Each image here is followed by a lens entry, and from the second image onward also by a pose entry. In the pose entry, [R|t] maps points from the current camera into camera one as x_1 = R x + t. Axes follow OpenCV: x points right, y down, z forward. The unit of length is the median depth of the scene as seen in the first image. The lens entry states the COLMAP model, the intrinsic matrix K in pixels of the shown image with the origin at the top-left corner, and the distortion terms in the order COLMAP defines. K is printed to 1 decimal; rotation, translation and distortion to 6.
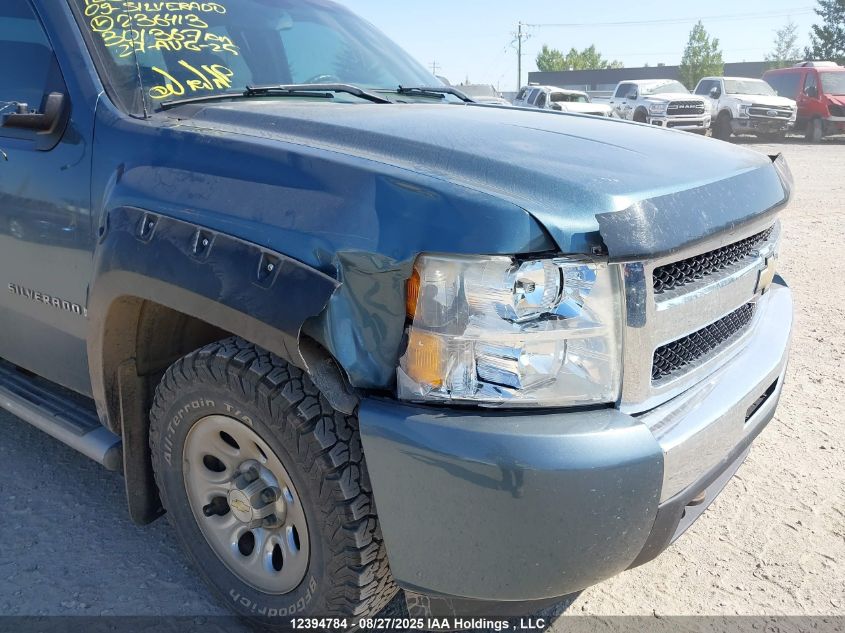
lens RADIAL K [[667.1, 0, 422.5], [0, 667.1, 316.5], [0, 0, 1]] dist [-0.005062, 0.002762]
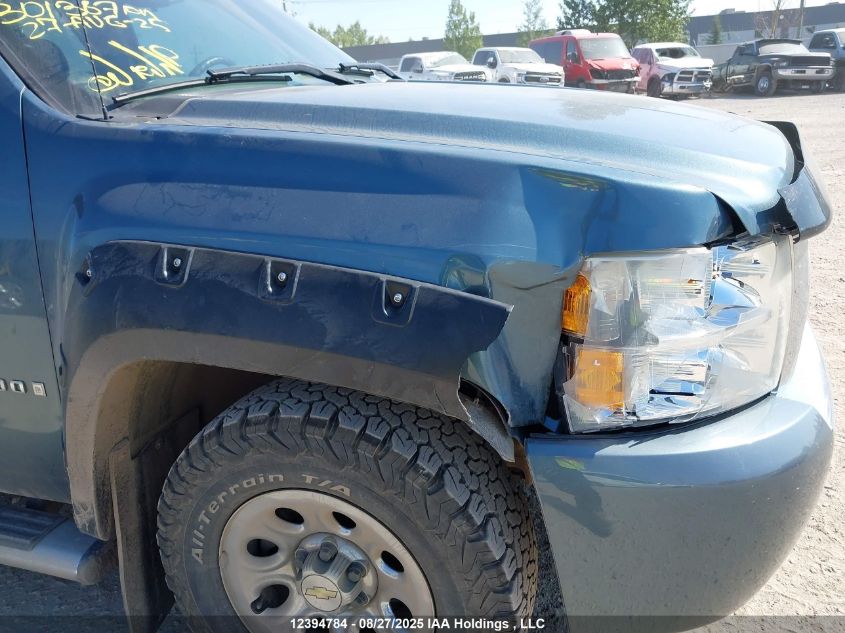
lens RADIAL K [[669.5, 0, 422.5], [0, 669.5, 316.5], [0, 0, 1]] dist [0.013791, -0.035850]
pose [[0.948188, -0.149846, 0.280152, -0.313695], [0.142404, 0.988699, 0.046857, -0.063118], [-0.284007, -0.004534, 0.958812, 0.177958]]
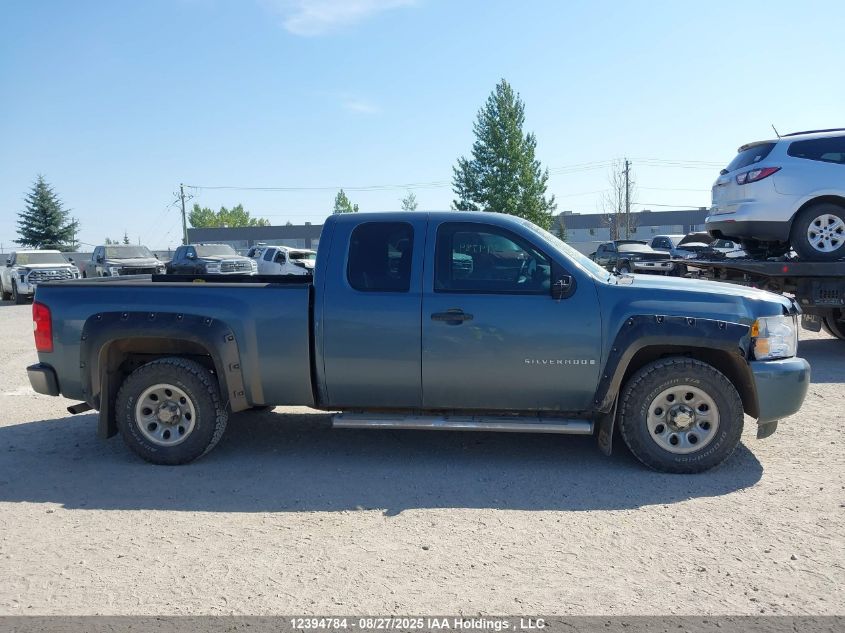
lens RADIAL K [[647.5, 0, 450.2], [0, 647.5, 314.6], [0, 0, 1]] dist [0.092578, -0.001376]
pose [[0.853667, -0.062261, 0.517085, -2.294697], [0.173894, 0.969928, -0.170298, 0.148137], [-0.490932, 0.235296, 0.838822, -0.826052]]
